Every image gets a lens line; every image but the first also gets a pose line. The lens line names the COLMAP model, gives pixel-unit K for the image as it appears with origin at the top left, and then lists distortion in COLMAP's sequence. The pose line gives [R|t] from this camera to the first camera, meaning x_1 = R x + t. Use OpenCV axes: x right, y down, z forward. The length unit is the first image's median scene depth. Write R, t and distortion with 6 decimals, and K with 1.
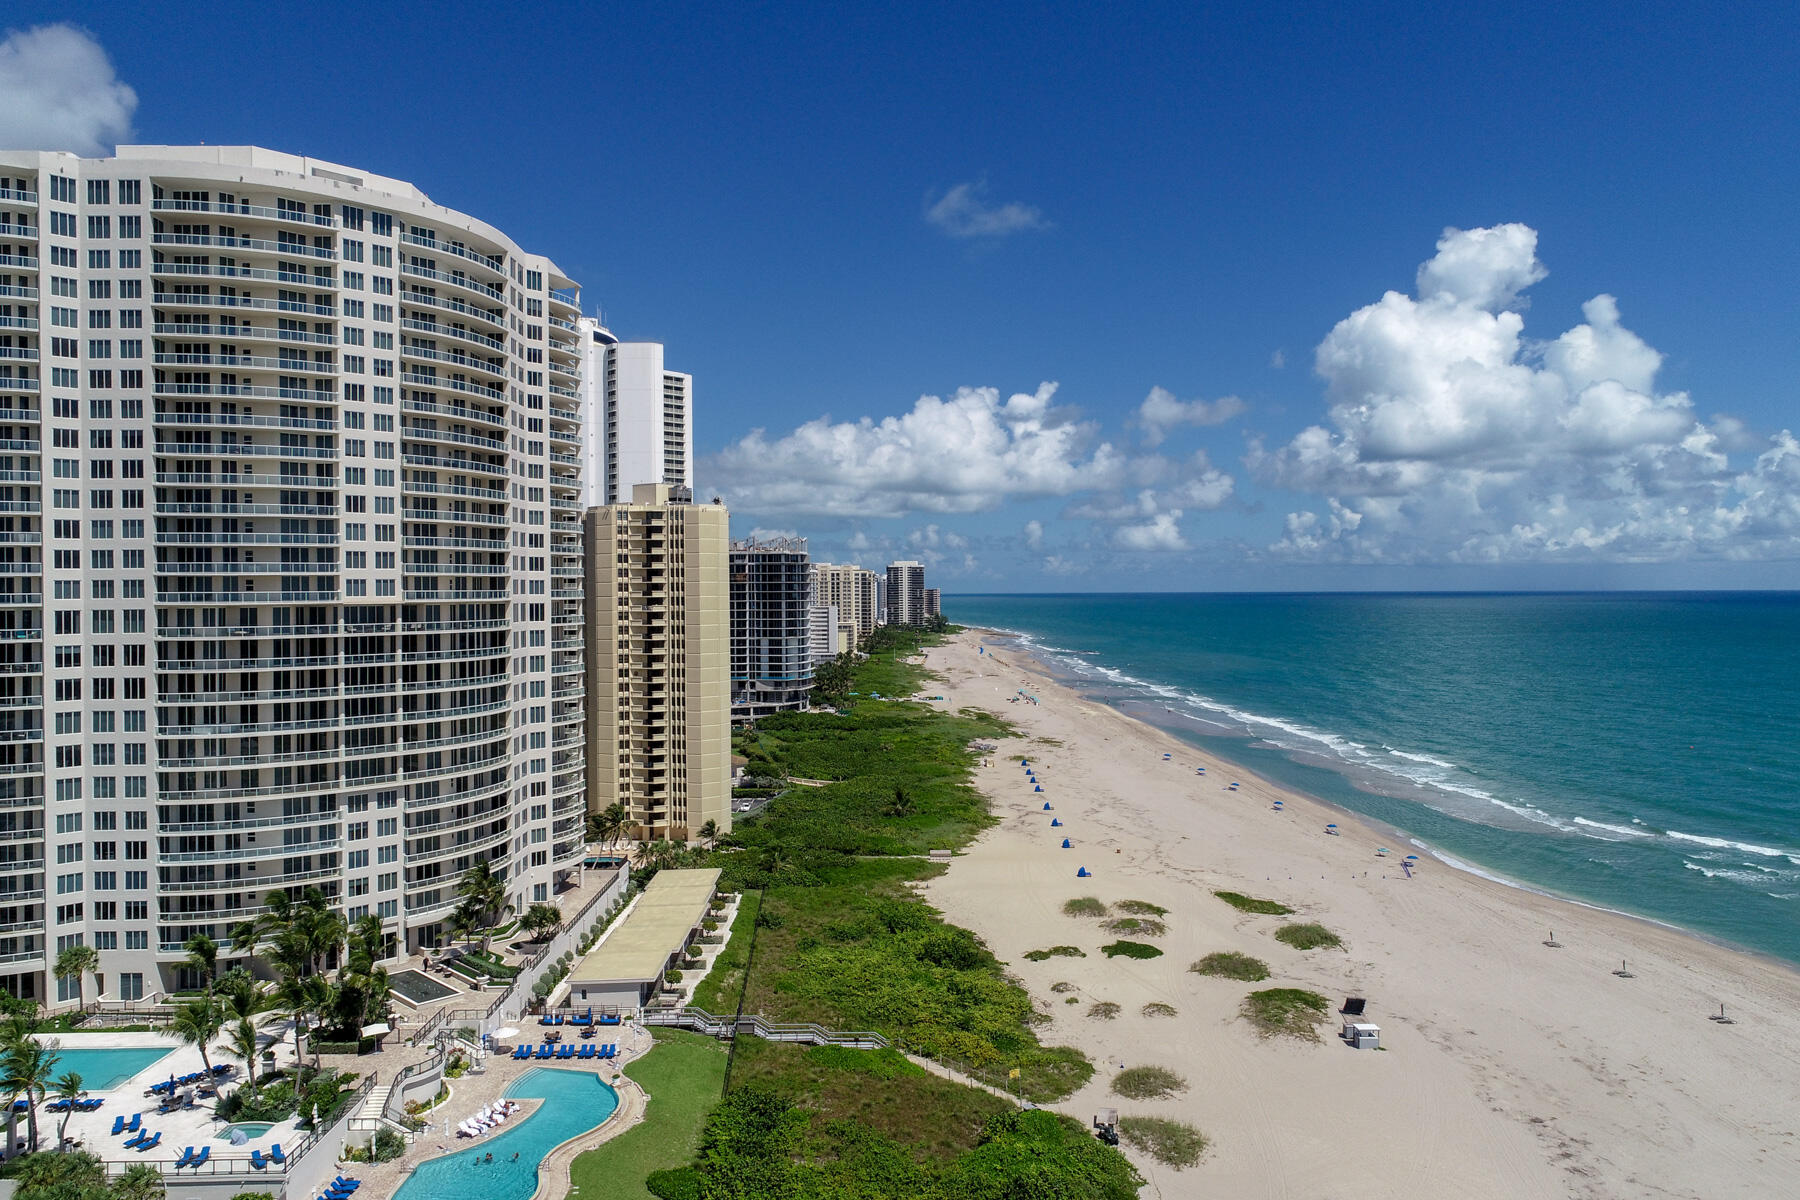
lens RADIAL K [[1219.0, 0, 907.1], [0, 1219.0, 590.9], [0, 0, 1]] dist [0.005540, 0.003527]
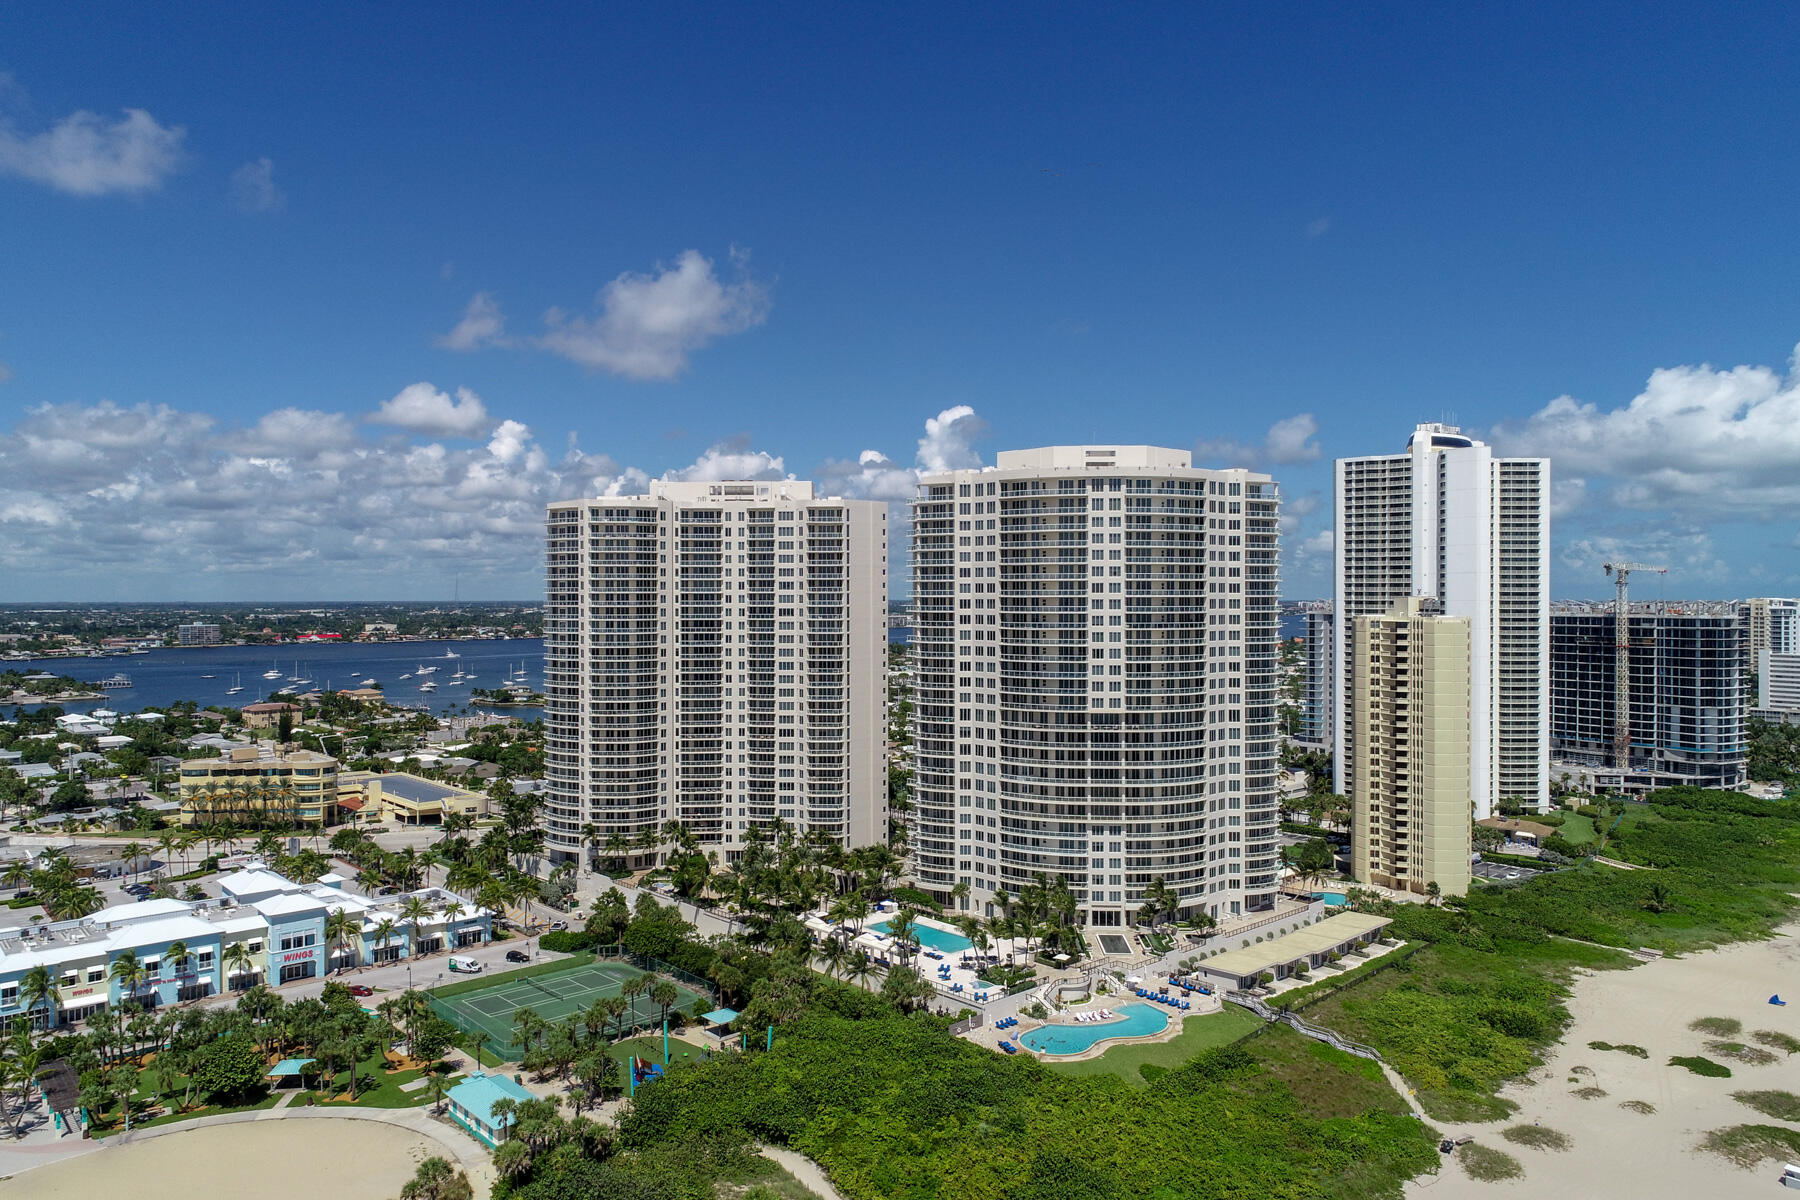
lens RADIAL K [[1241.4, 0, 878.5], [0, 1241.4, 602.5], [0, 0, 1]] dist [0.007155, 0.001339]
pose [[0.658897, 0.013405, -0.752114, 0.637144], [-0.005219, 0.999899, 0.013249, -0.162303], [0.752215, -0.004804, 0.658900, -0.359834]]
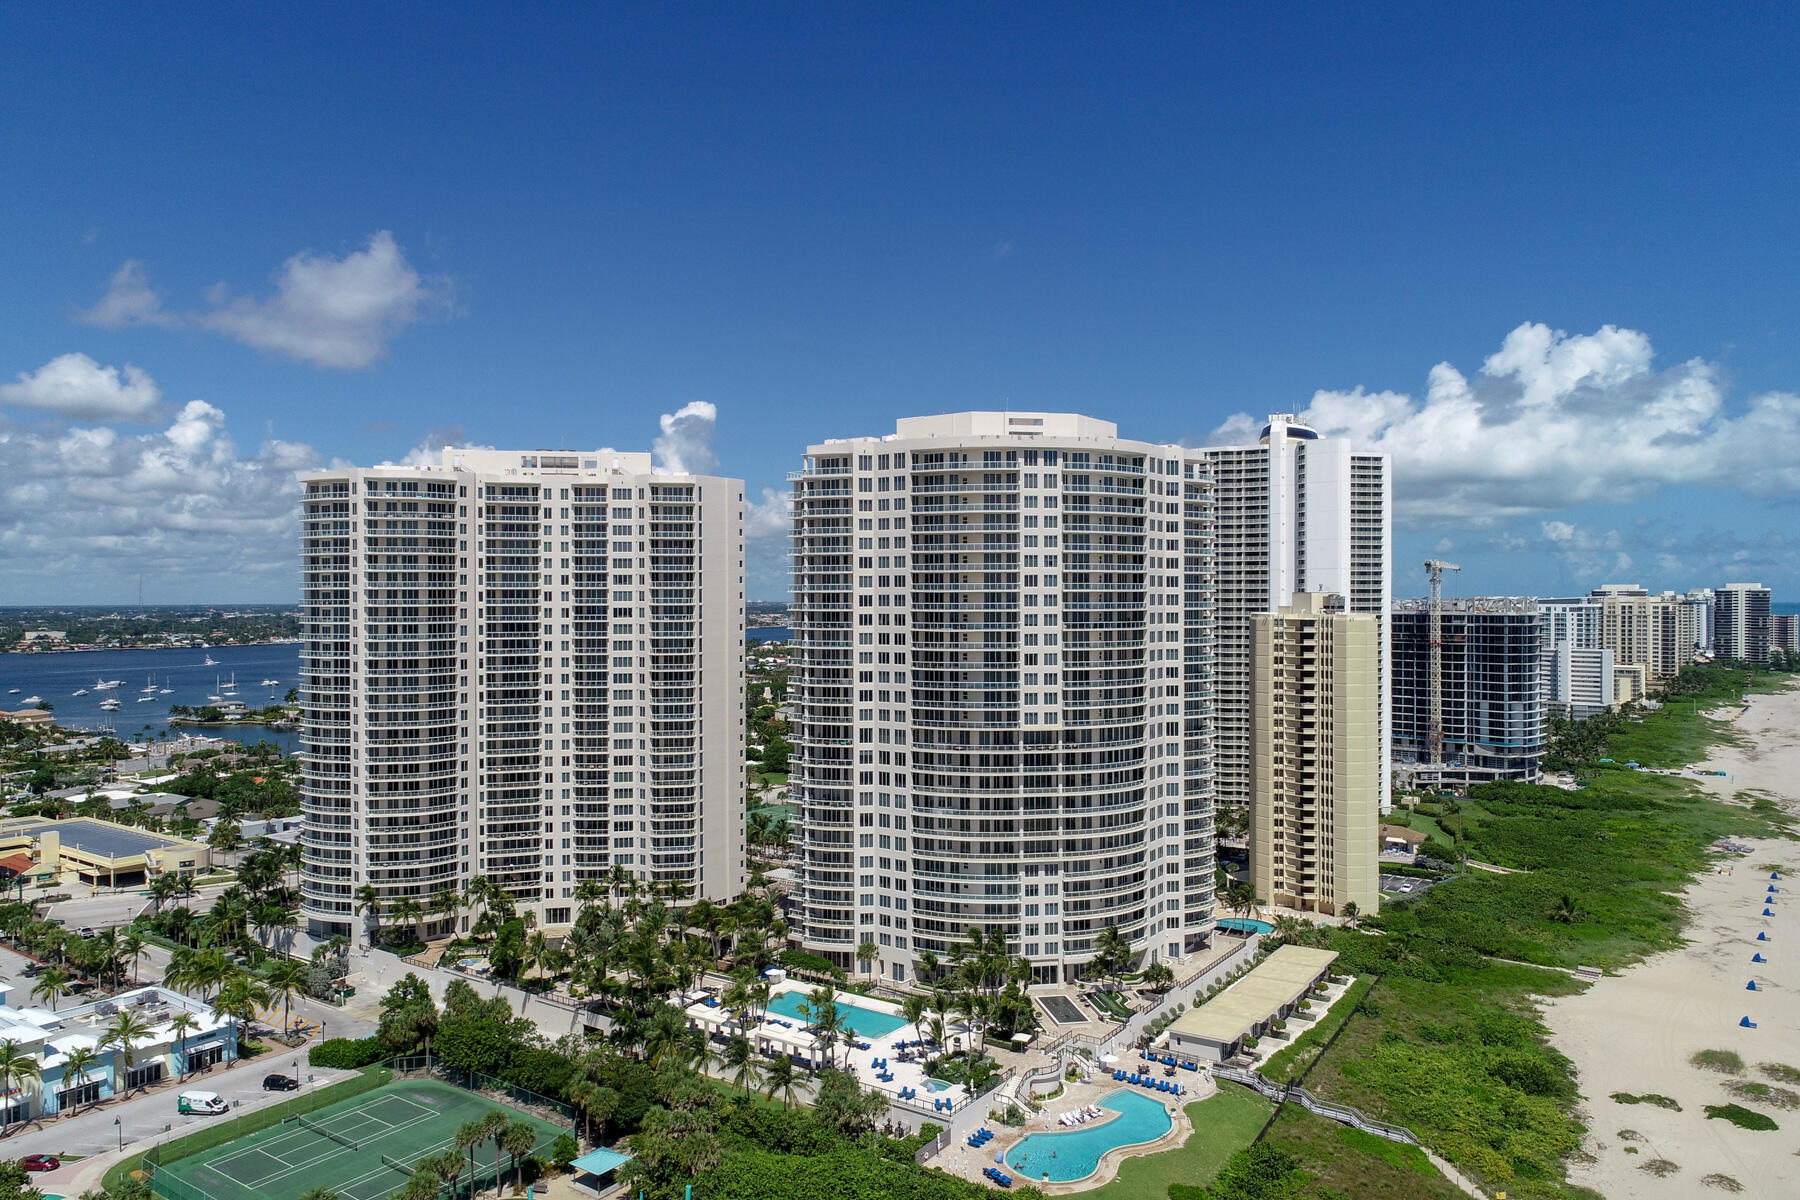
lens RADIAL K [[1234.4, 0, 886.5], [0, 1234.4, 603.8], [0, 0, 1]] dist [0.008172, 0.001026]
pose [[0.805340, 0.010401, -0.592722, 0.258698], [-0.004511, 0.999925, 0.011417, -0.150383], [0.592796, -0.006521, 0.805326, -0.249623]]
